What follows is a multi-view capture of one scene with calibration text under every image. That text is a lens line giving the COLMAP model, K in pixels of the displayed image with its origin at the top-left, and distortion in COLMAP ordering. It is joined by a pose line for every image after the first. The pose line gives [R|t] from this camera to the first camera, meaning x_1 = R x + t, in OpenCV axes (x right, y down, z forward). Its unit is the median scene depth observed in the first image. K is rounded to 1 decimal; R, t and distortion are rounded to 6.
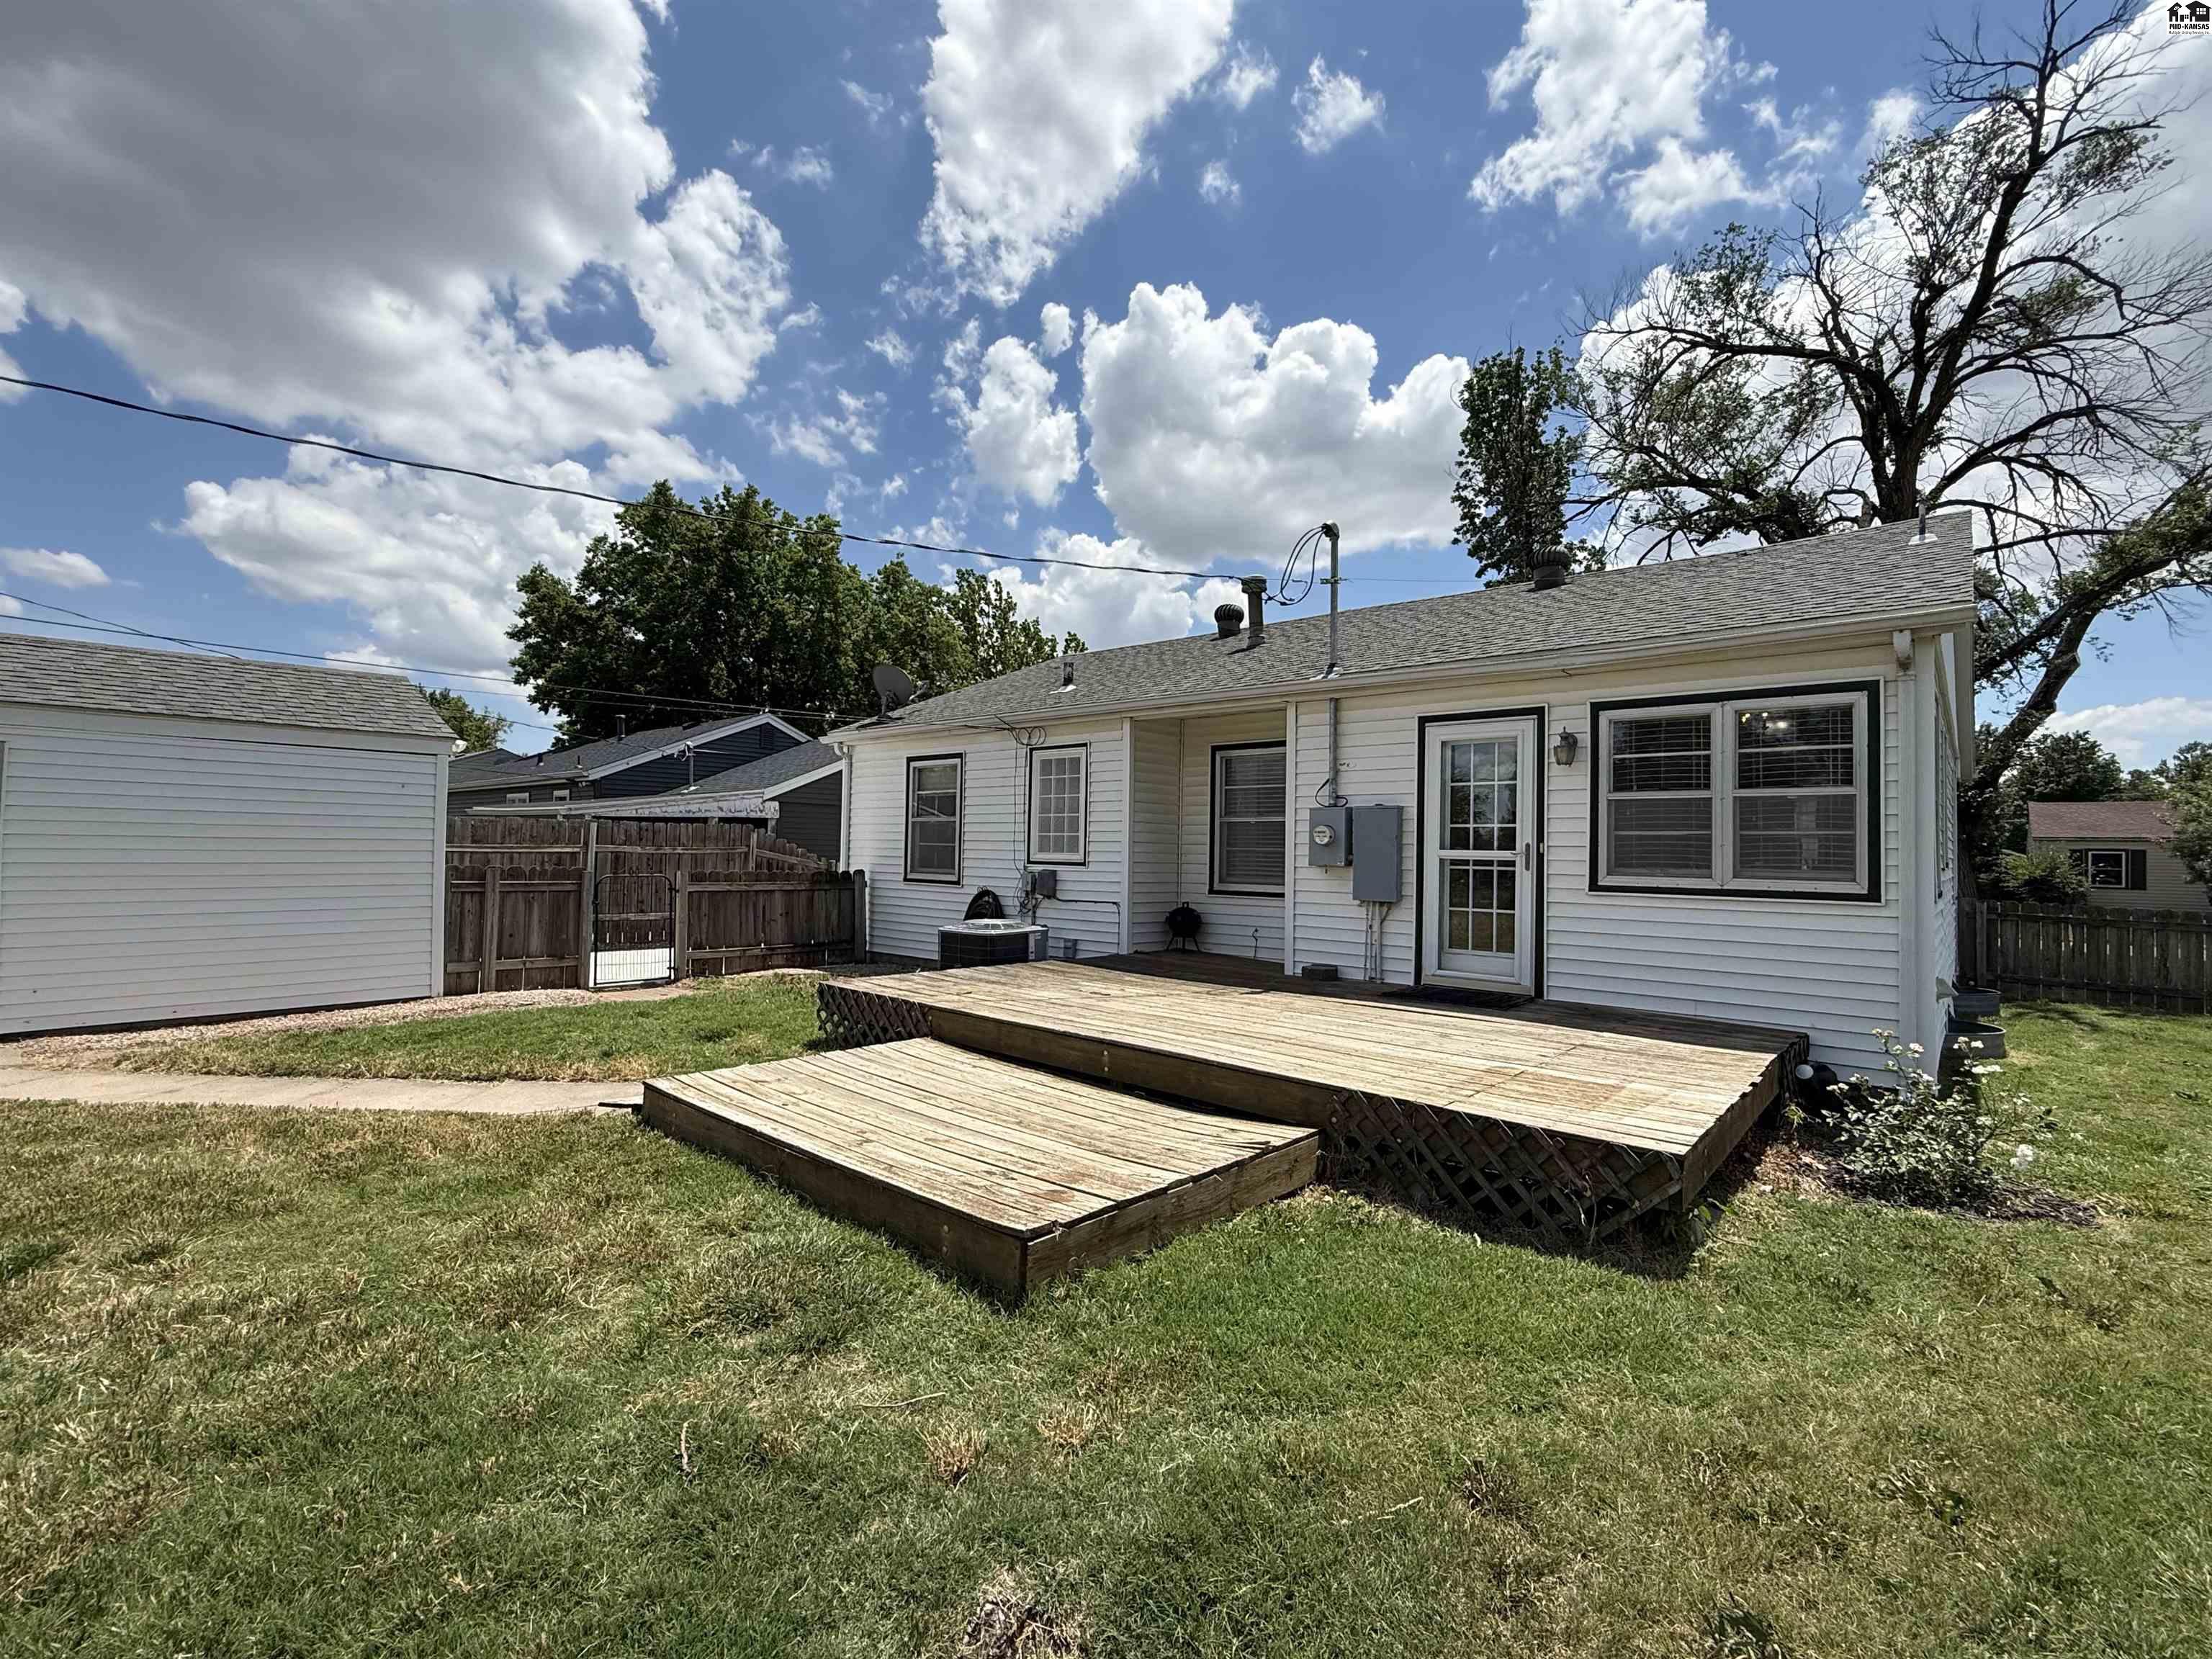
lens RADIAL K [[968.9, 0, 1106.0], [0, 968.9, 829.5], [0, 0, 1]] dist [-0.004350, -0.000794]
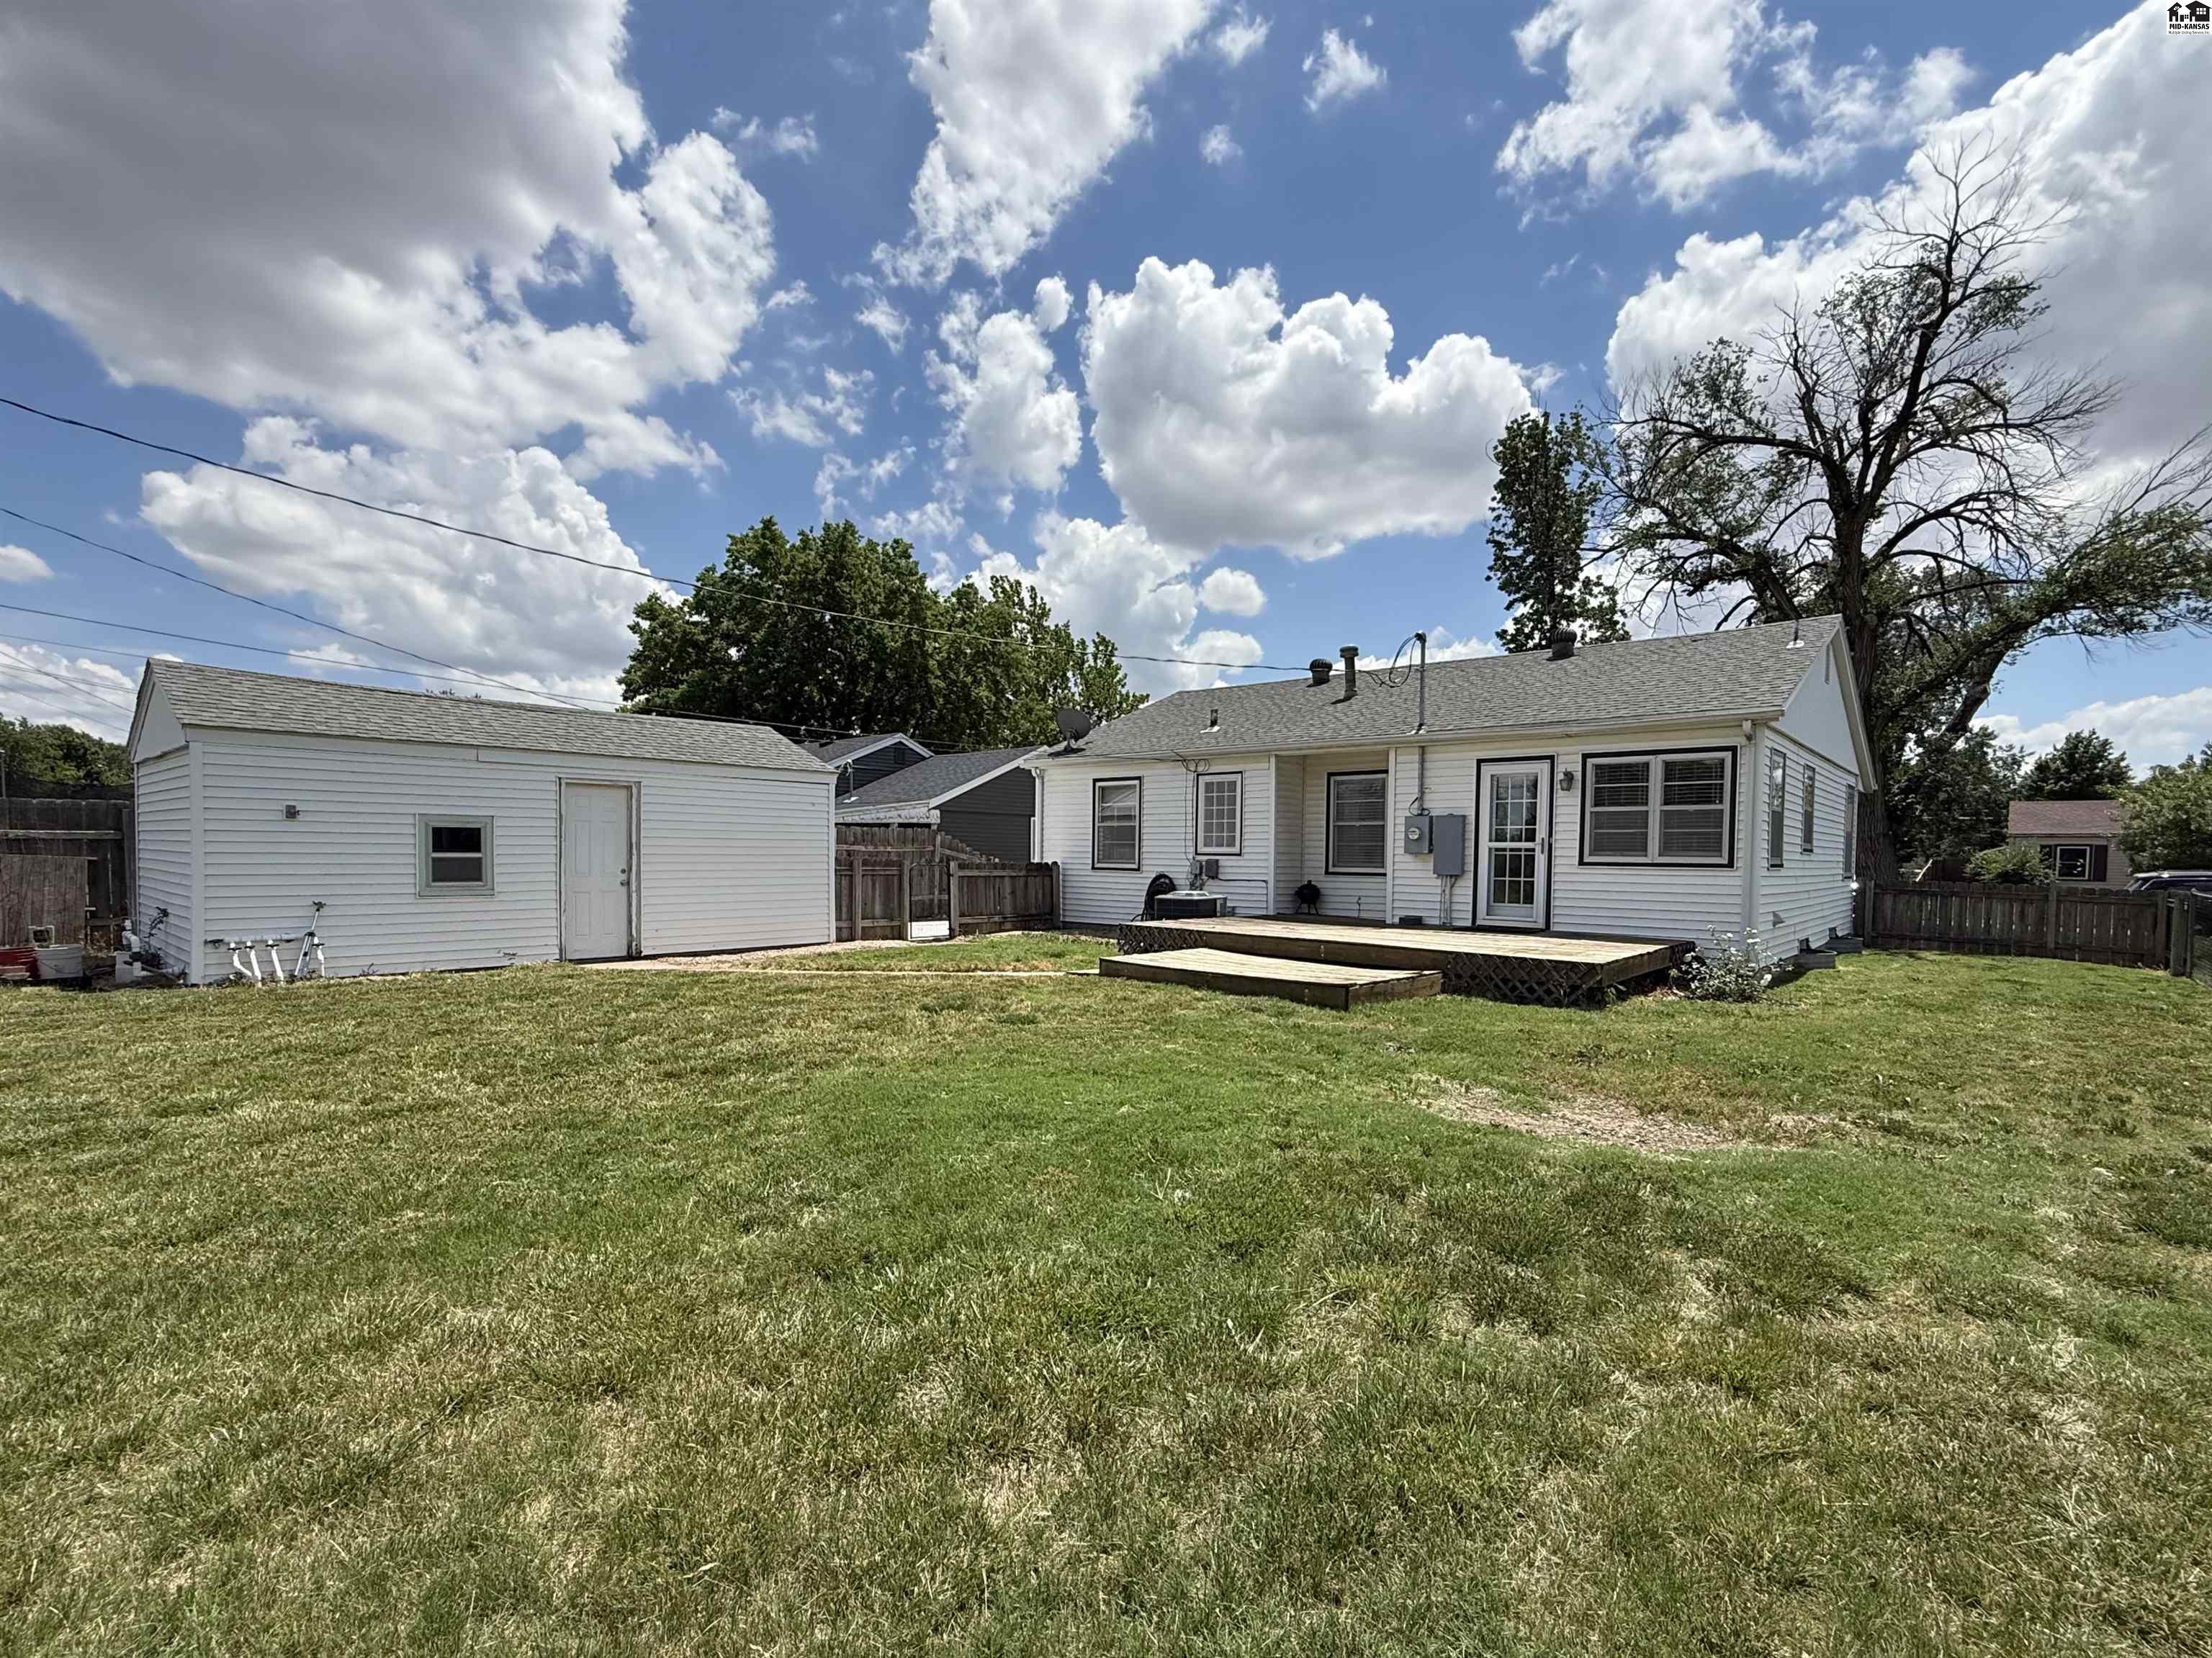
lens RADIAL K [[998.4, 0, 1116.7], [0, 998.4, 889.0], [0, 0, 1]] dist [-0.011141, -0.000191]
pose [[0.999977, -0.005959, 0.003125, -0.201224], [0.005768, 0.998299, 0.058010, -0.000726], [-0.003465, -0.057991, 0.998311, -0.472852]]
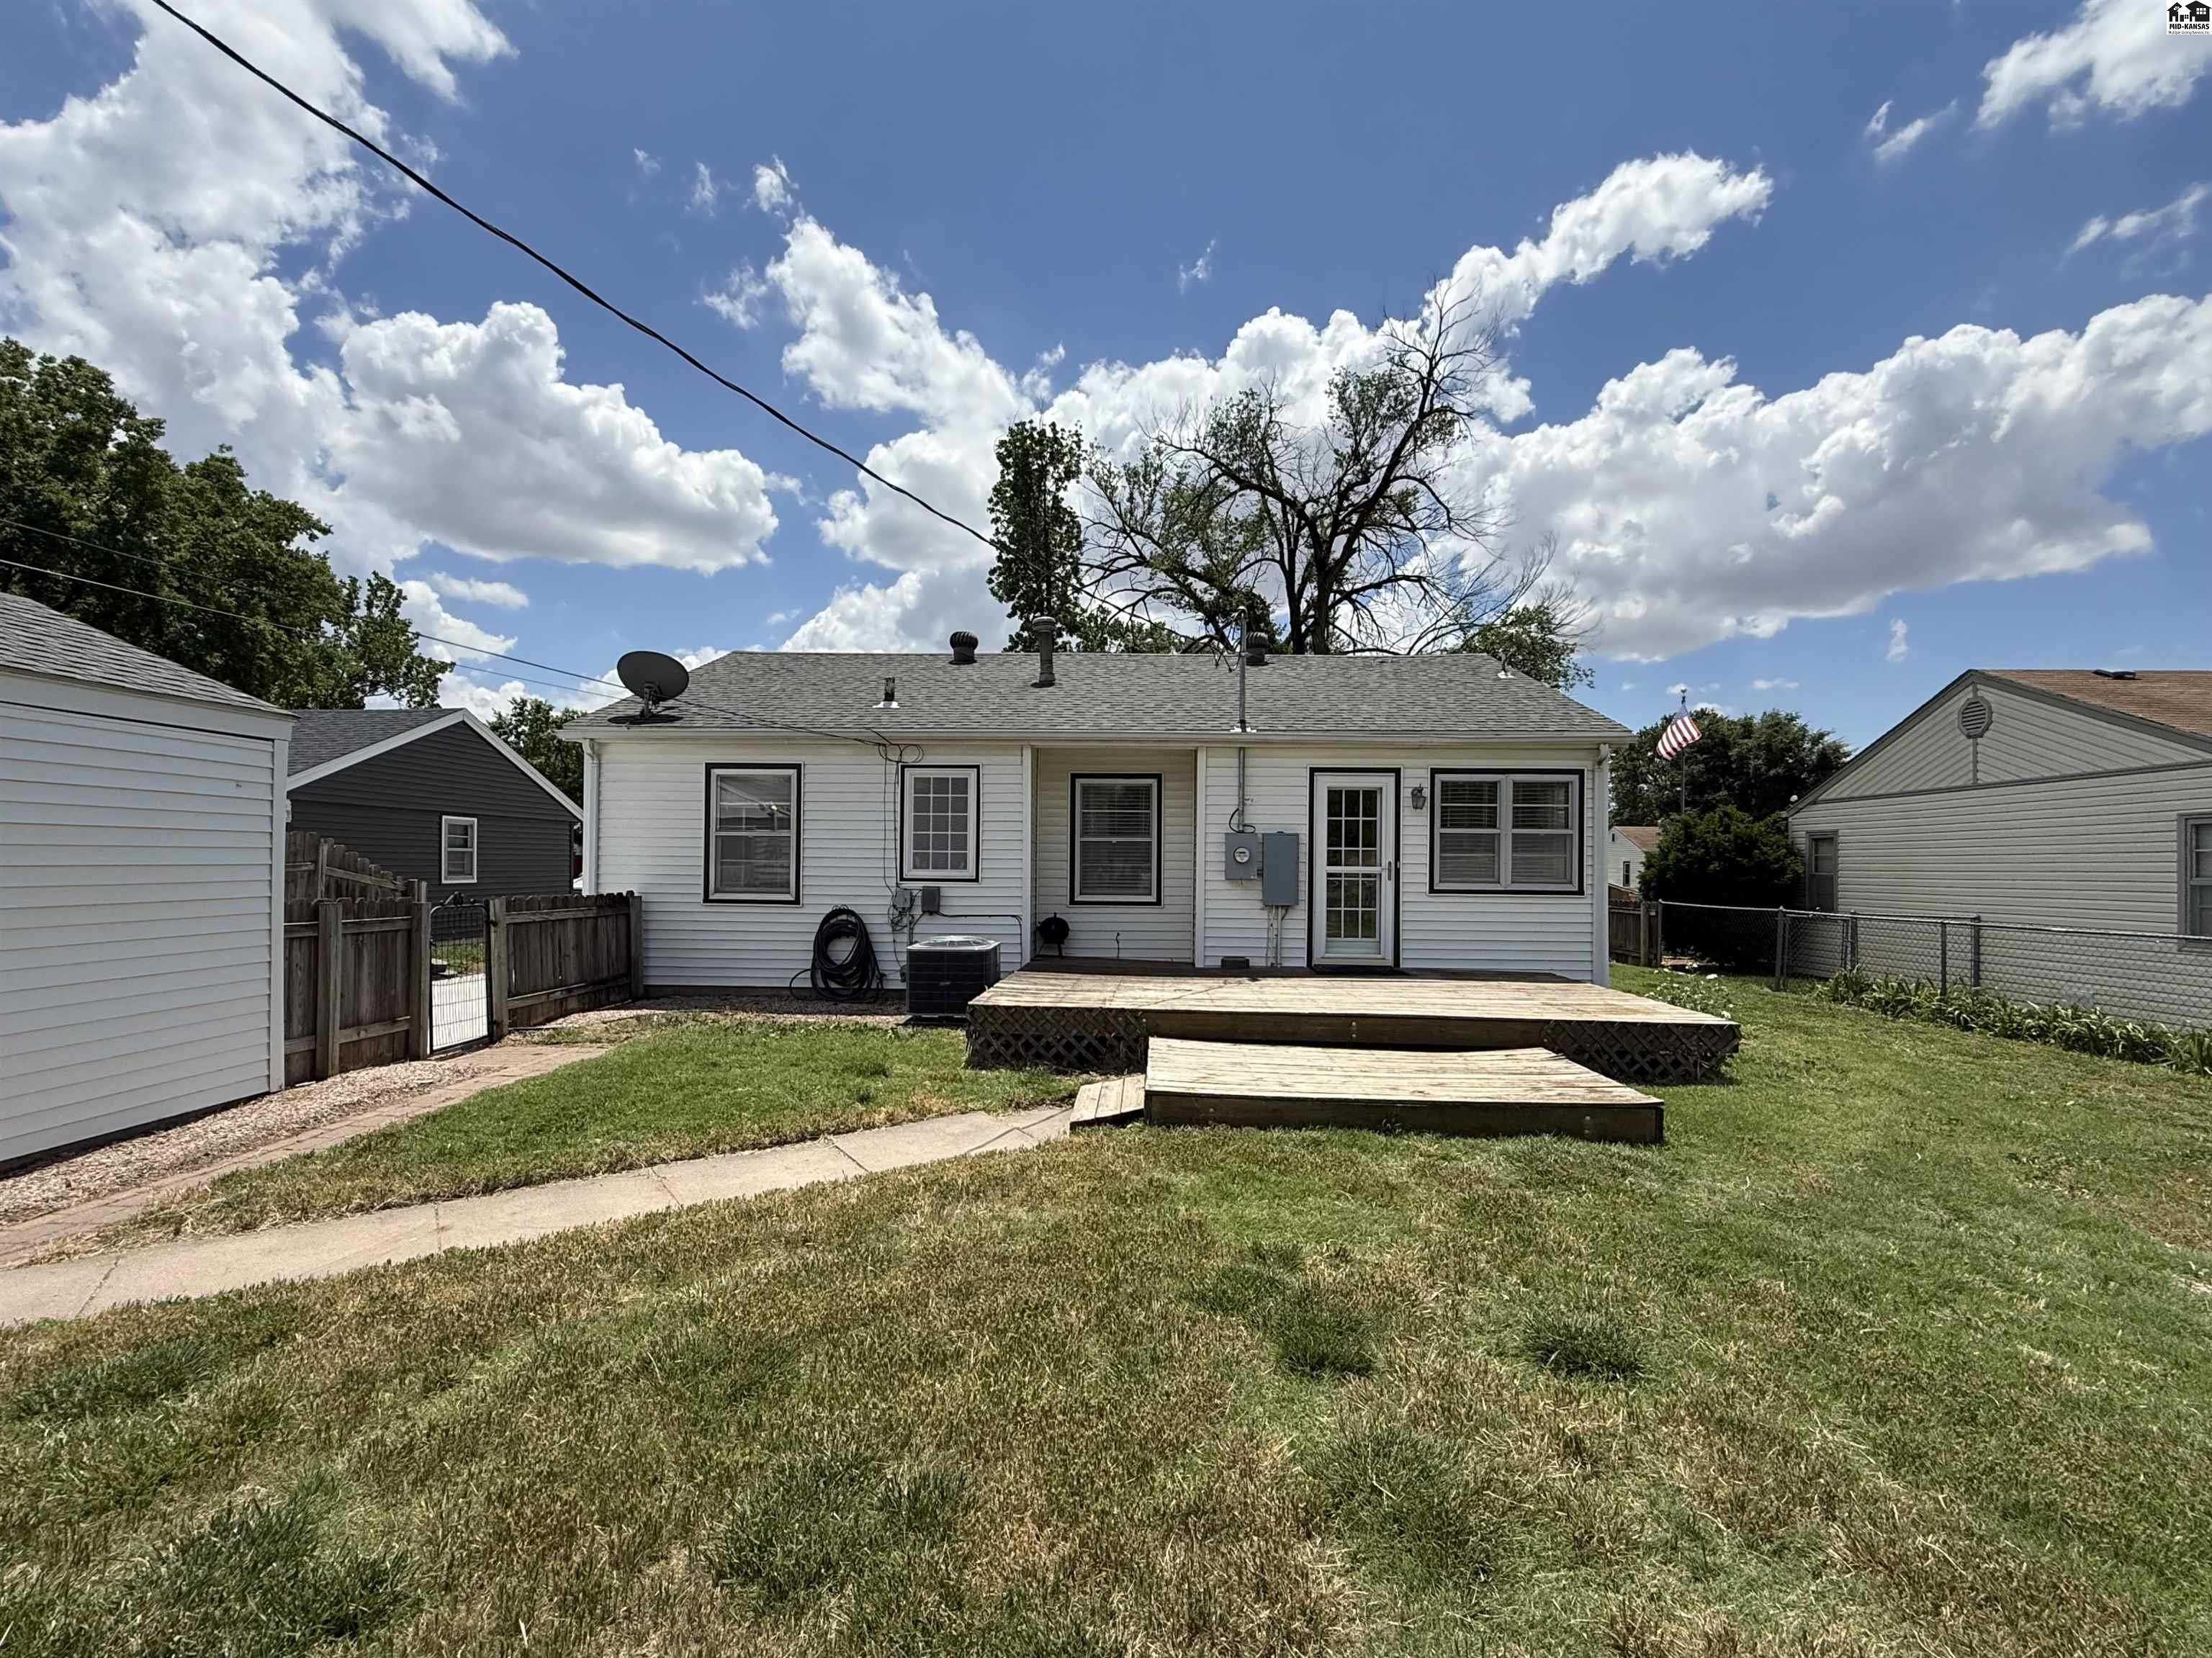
lens RADIAL K [[990.7, 0, 1106.0], [0, 990.7, 841.7], [0, 0, 1]] dist [-0.002709, -0.000269]
pose [[0.785431, 0.005322, 0.618926, -0.544749], [-0.010216, 0.999938, 0.004366, -0.011740], [-0.618865, -0.009752, 0.785437, 0.065610]]
